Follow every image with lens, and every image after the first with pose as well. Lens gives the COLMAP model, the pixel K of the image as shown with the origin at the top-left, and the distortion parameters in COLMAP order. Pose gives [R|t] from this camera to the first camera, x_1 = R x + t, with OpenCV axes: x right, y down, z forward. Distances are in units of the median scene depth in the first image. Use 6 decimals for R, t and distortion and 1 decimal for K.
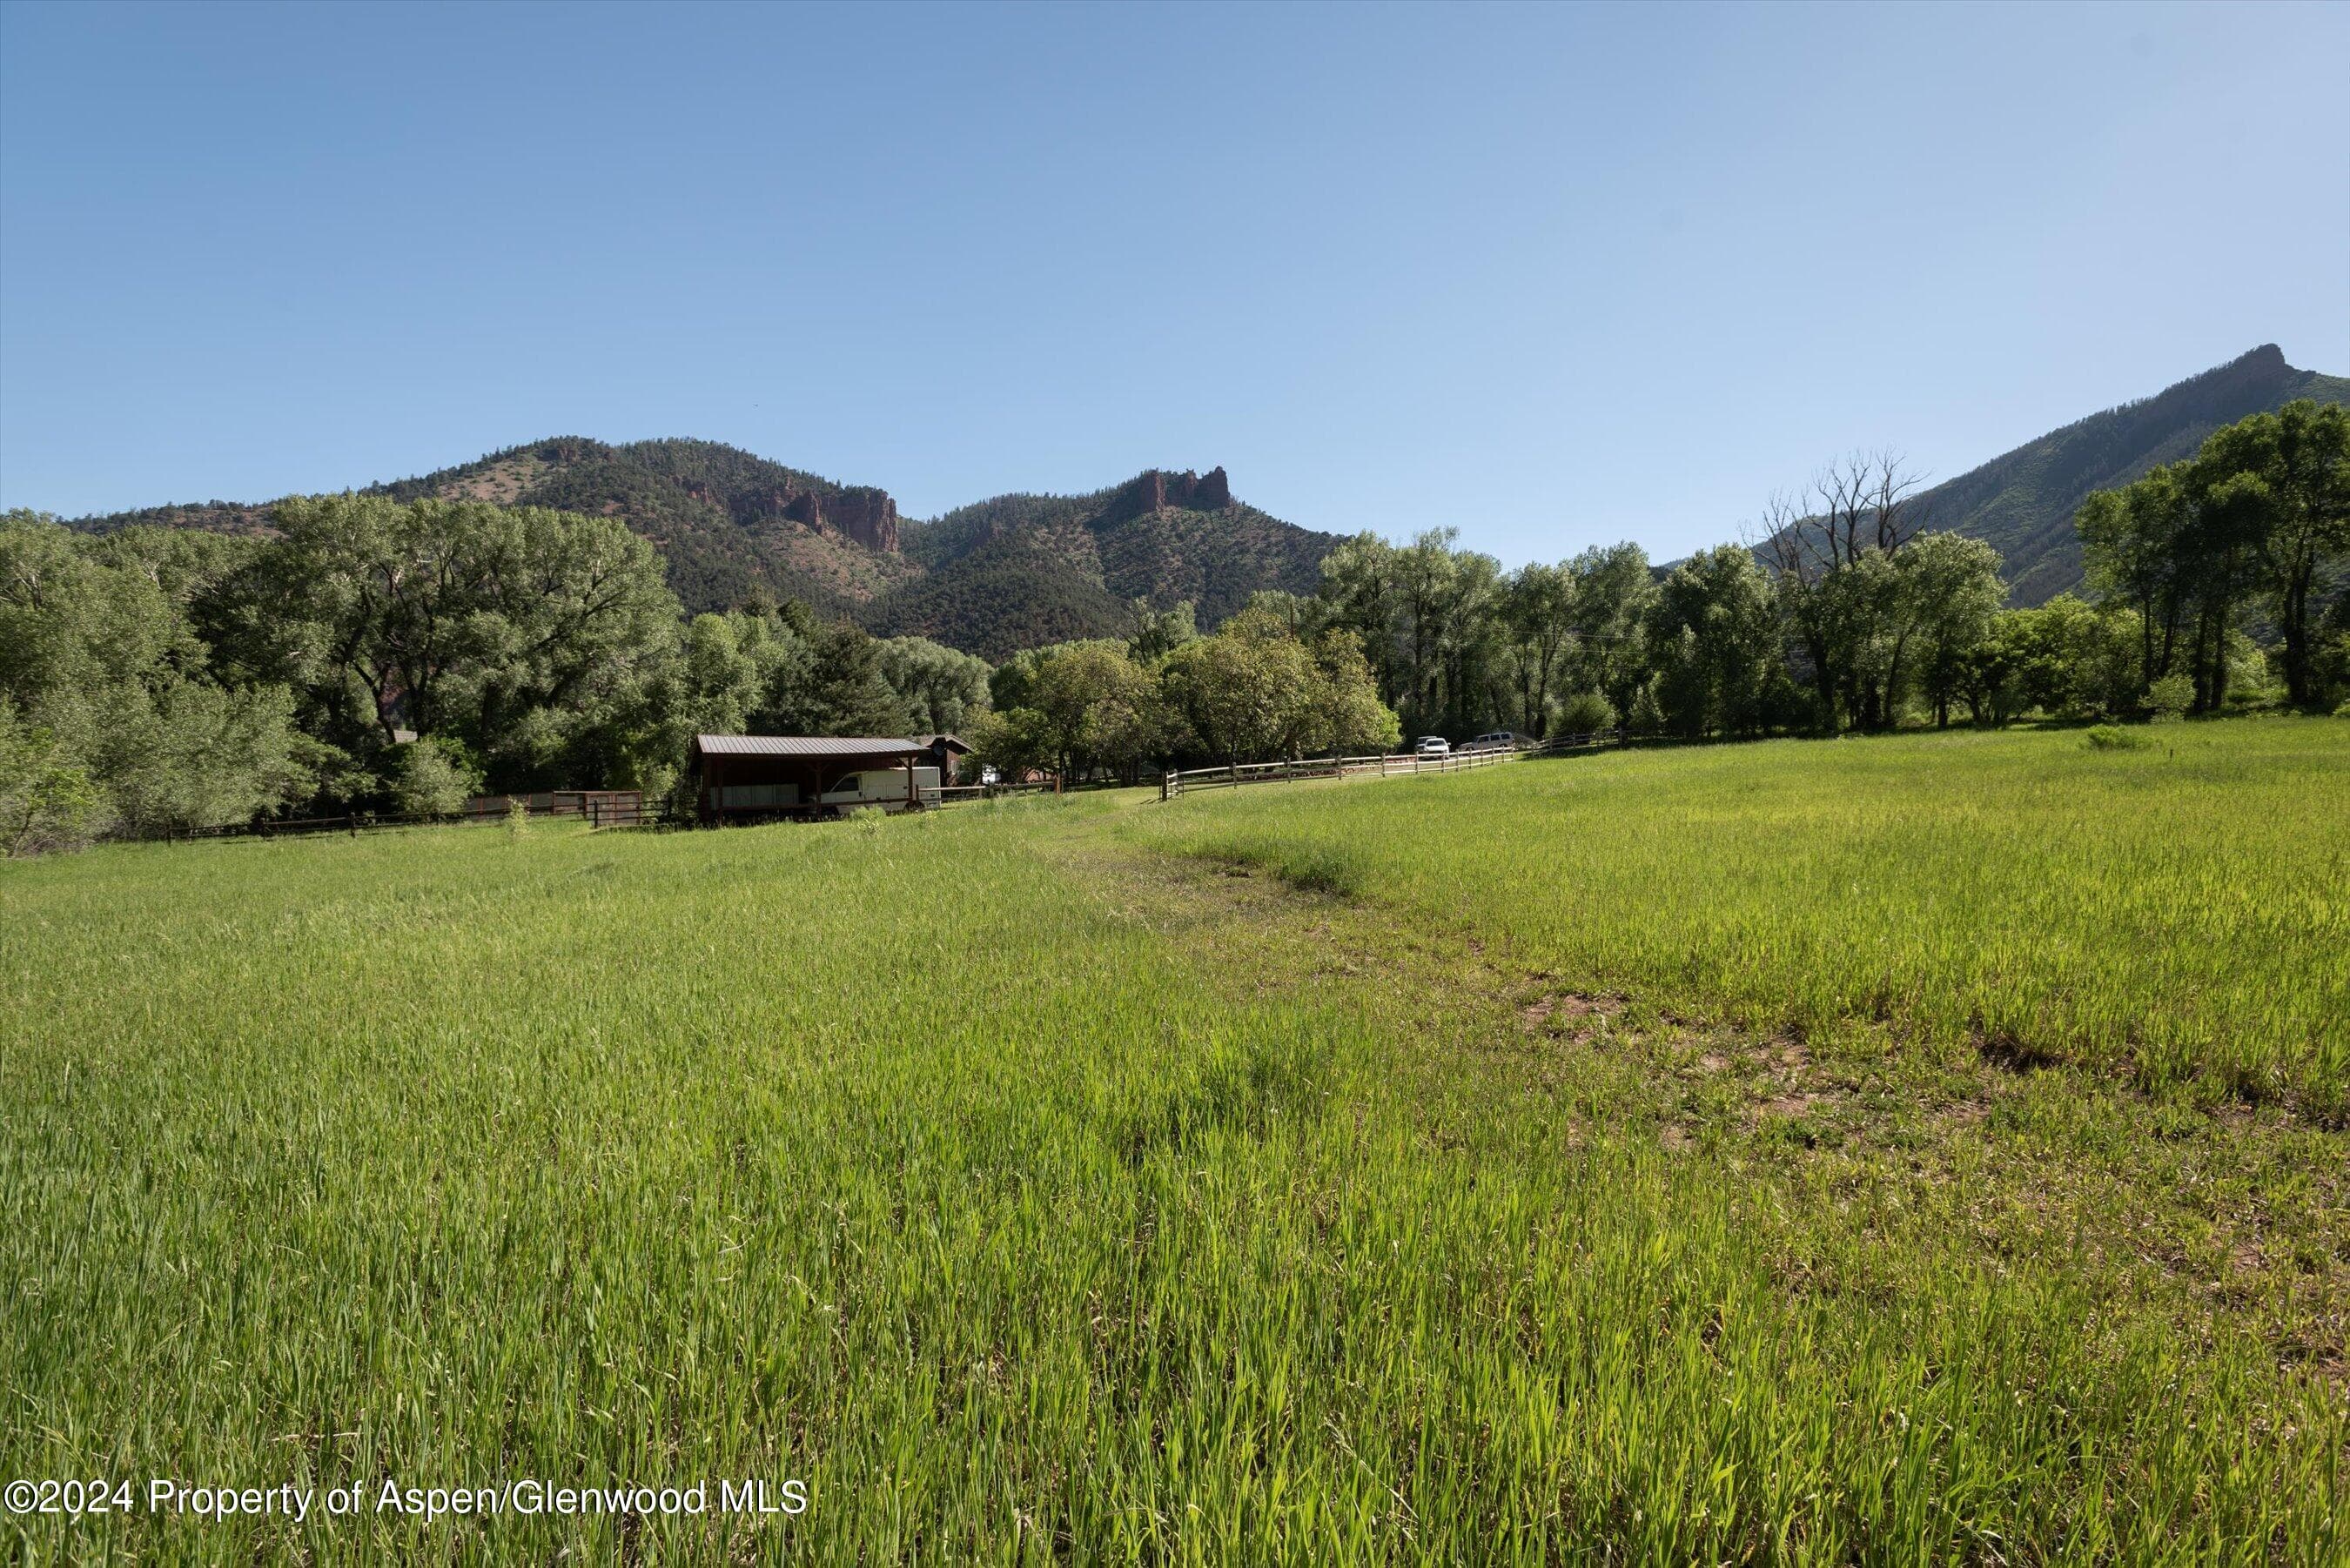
lens RADIAL K [[1074.6, 0, 1189.5], [0, 1074.6, 796.8], [0, 0, 1]] dist [0.005643, -0.003317]
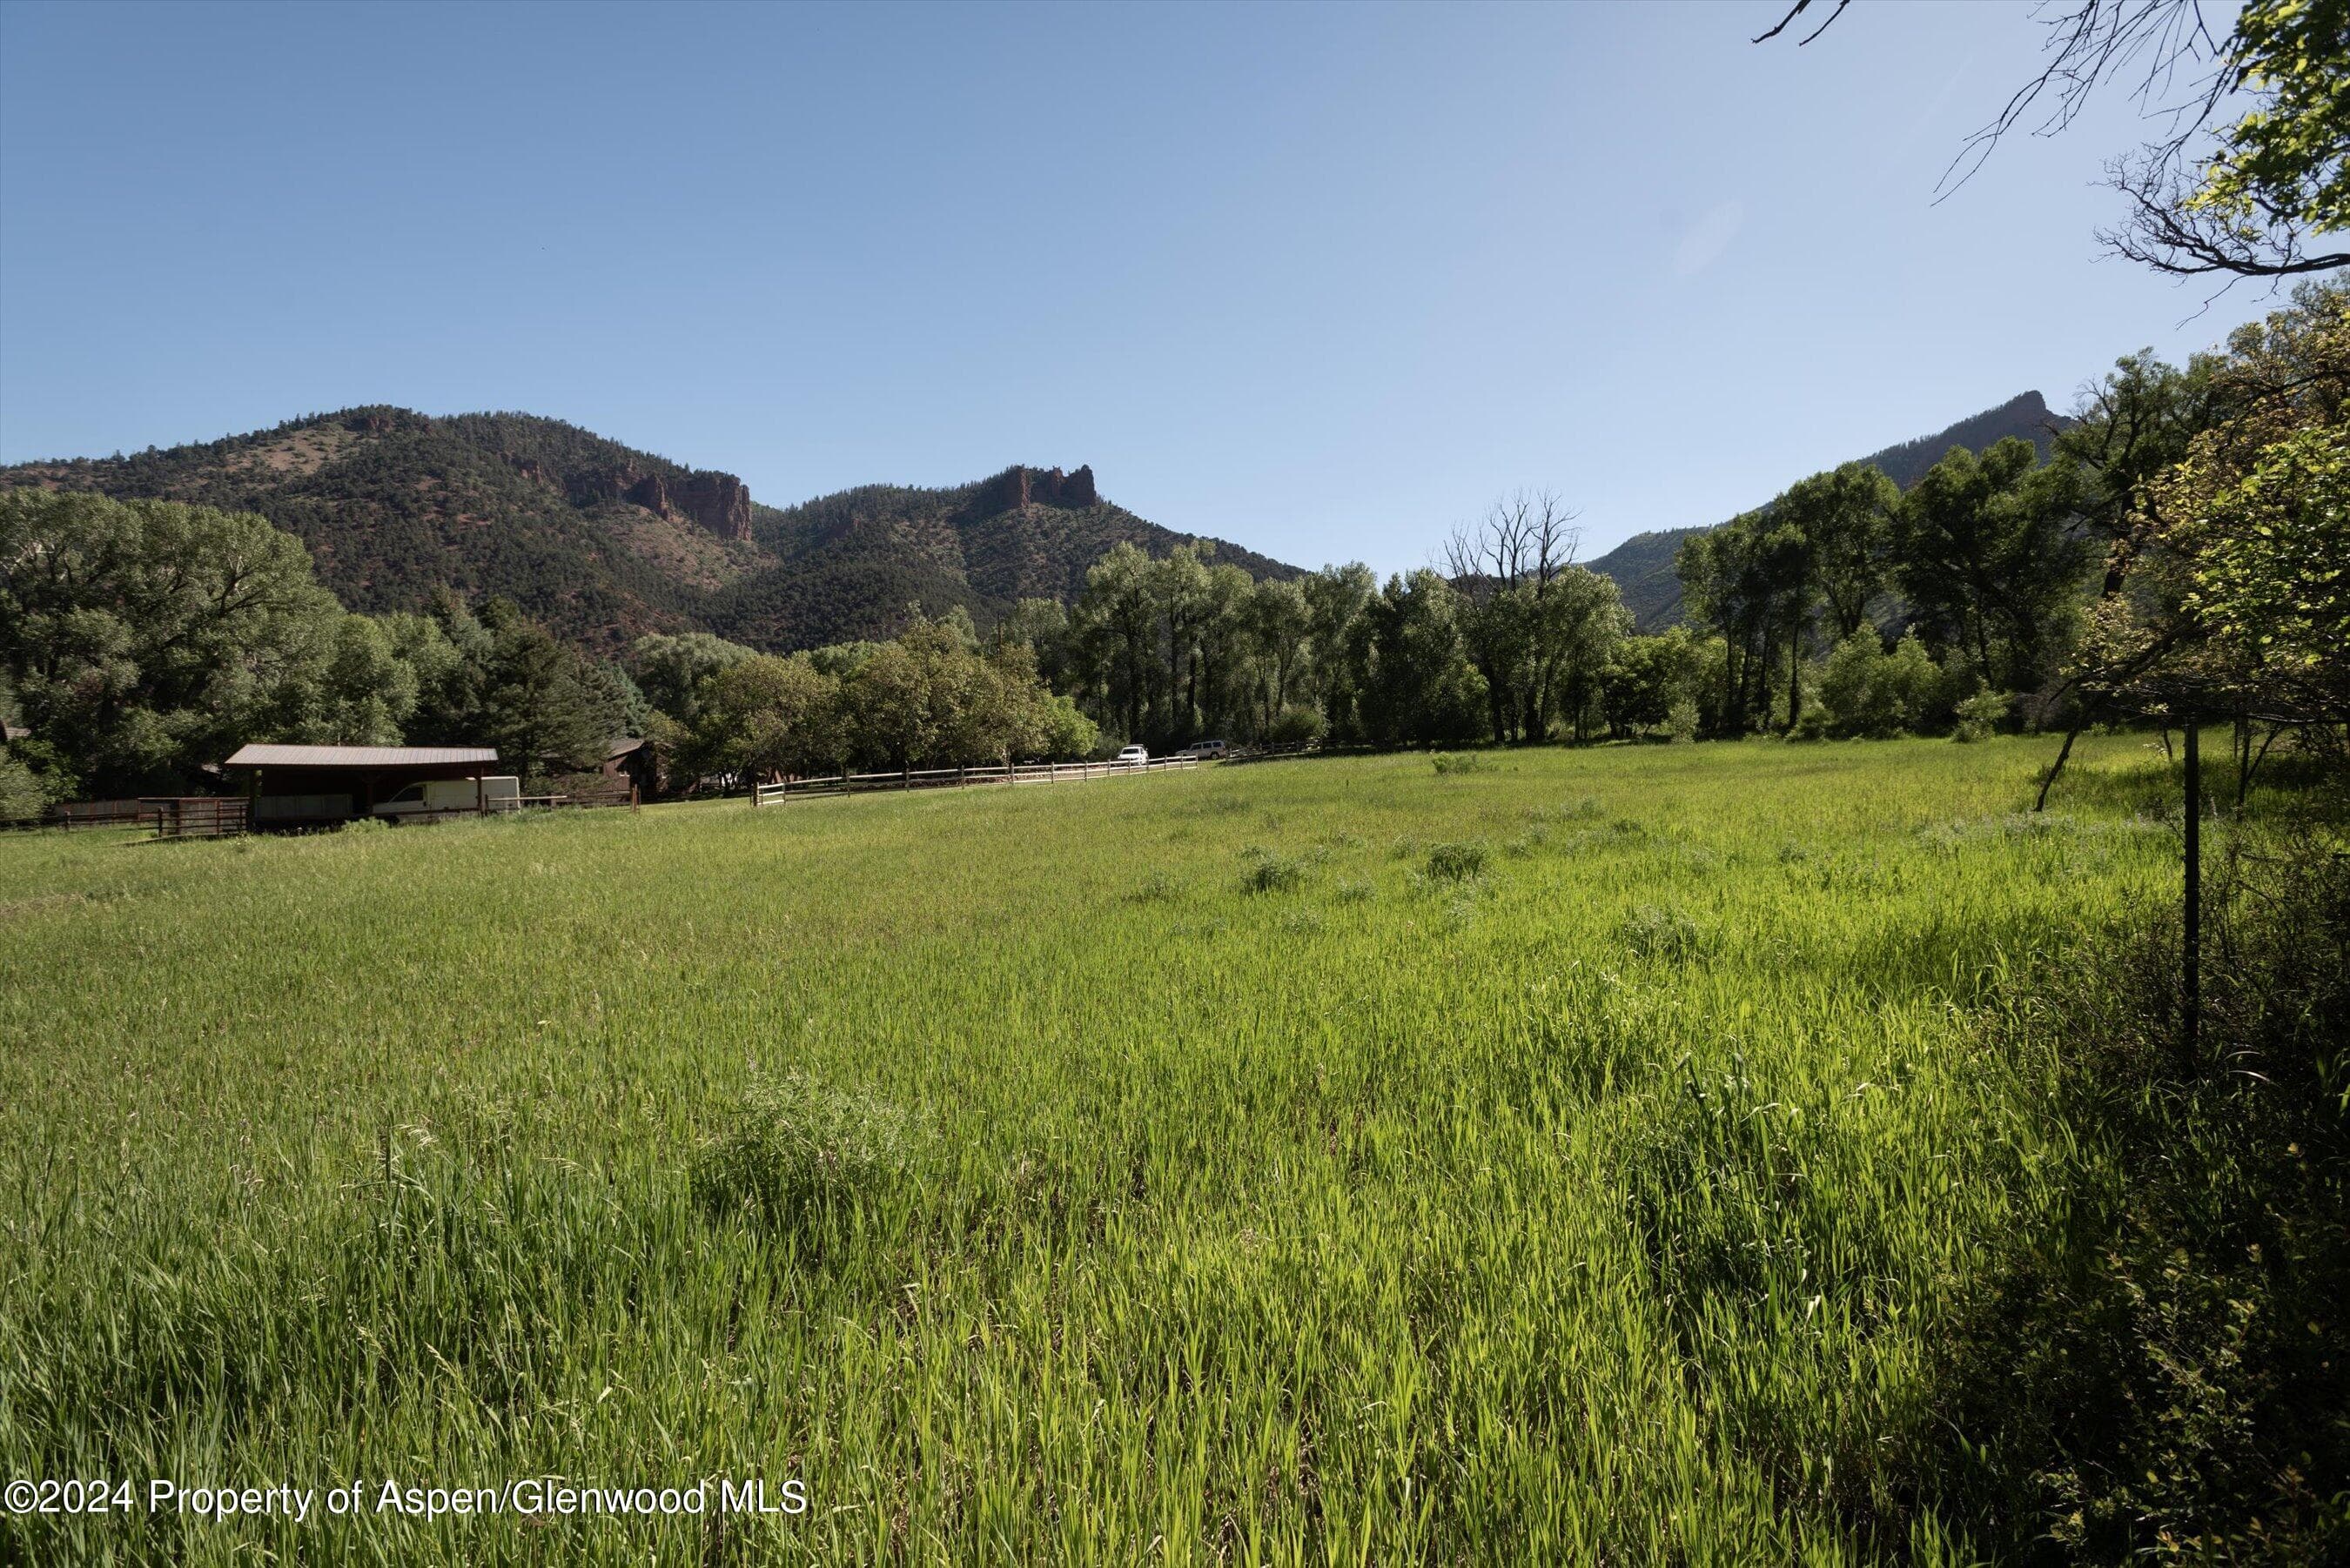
lens RADIAL K [[1074.6, 0, 1189.2], [0, 1074.6, 791.2], [0, 0, 1]] dist [0.005643, -0.003317]
pose [[0.993364, 0.003893, 0.114951, 0.123033], [-0.003467, 0.999986, -0.003904, -0.005343], [-0.114965, 0.003480, 0.993363, -0.038590]]
